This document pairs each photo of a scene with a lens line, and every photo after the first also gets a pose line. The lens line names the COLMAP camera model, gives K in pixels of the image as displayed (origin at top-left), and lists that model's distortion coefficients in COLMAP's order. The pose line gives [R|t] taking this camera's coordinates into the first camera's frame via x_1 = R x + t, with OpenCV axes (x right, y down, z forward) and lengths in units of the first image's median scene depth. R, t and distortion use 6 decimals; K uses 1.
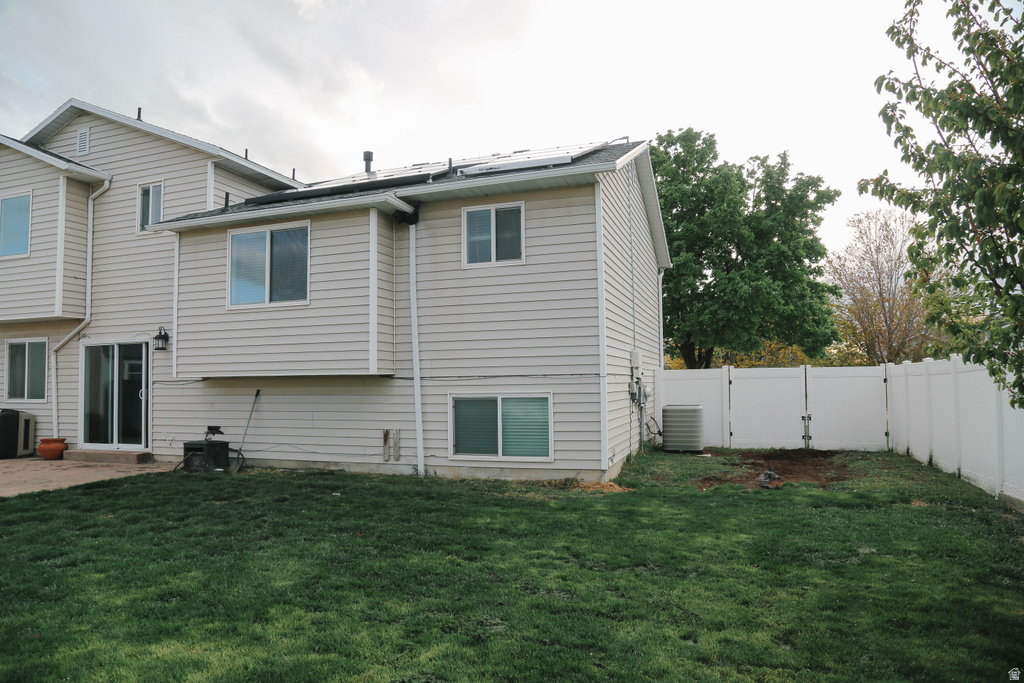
lens RADIAL K [[681.6, 0, 512.0], [0, 681.6, 341.5], [0, 0, 1]] dist [-0.104340, 0.002025]
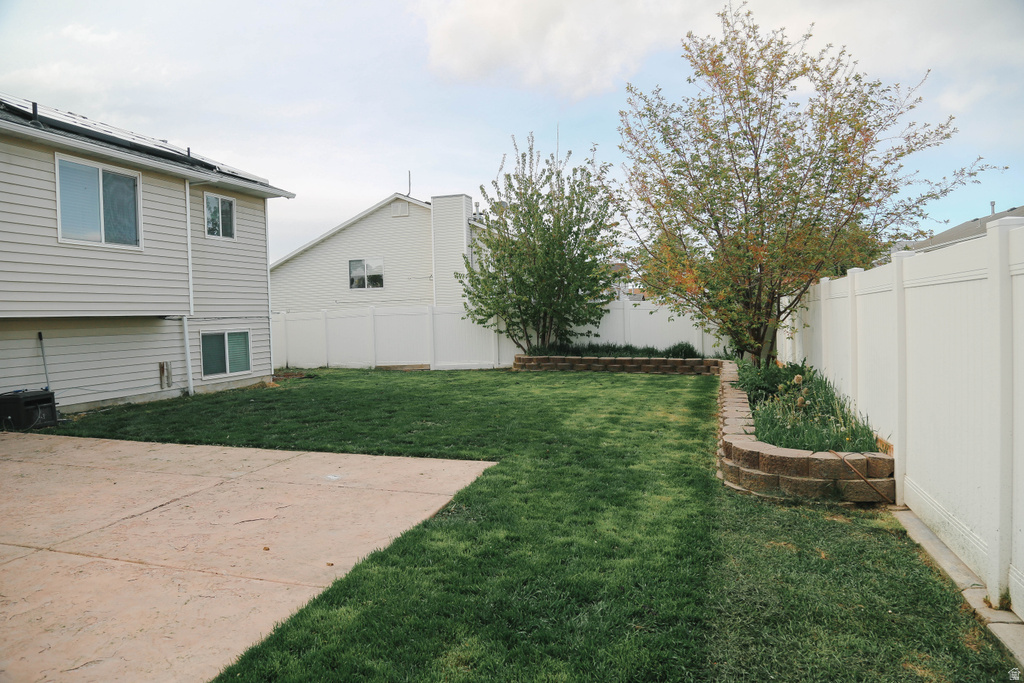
lens RADIAL K [[681.6, 0, 512.0], [0, 681.6, 341.5], [0, 0, 1]] dist [-0.104340, 0.002025]
pose [[-0.054265, -0.021734, 0.998290, -1.394512], [-0.034107, 0.999220, 0.019901, 0.049634], [-0.997944, -0.032969, -0.054964, 0.456463]]
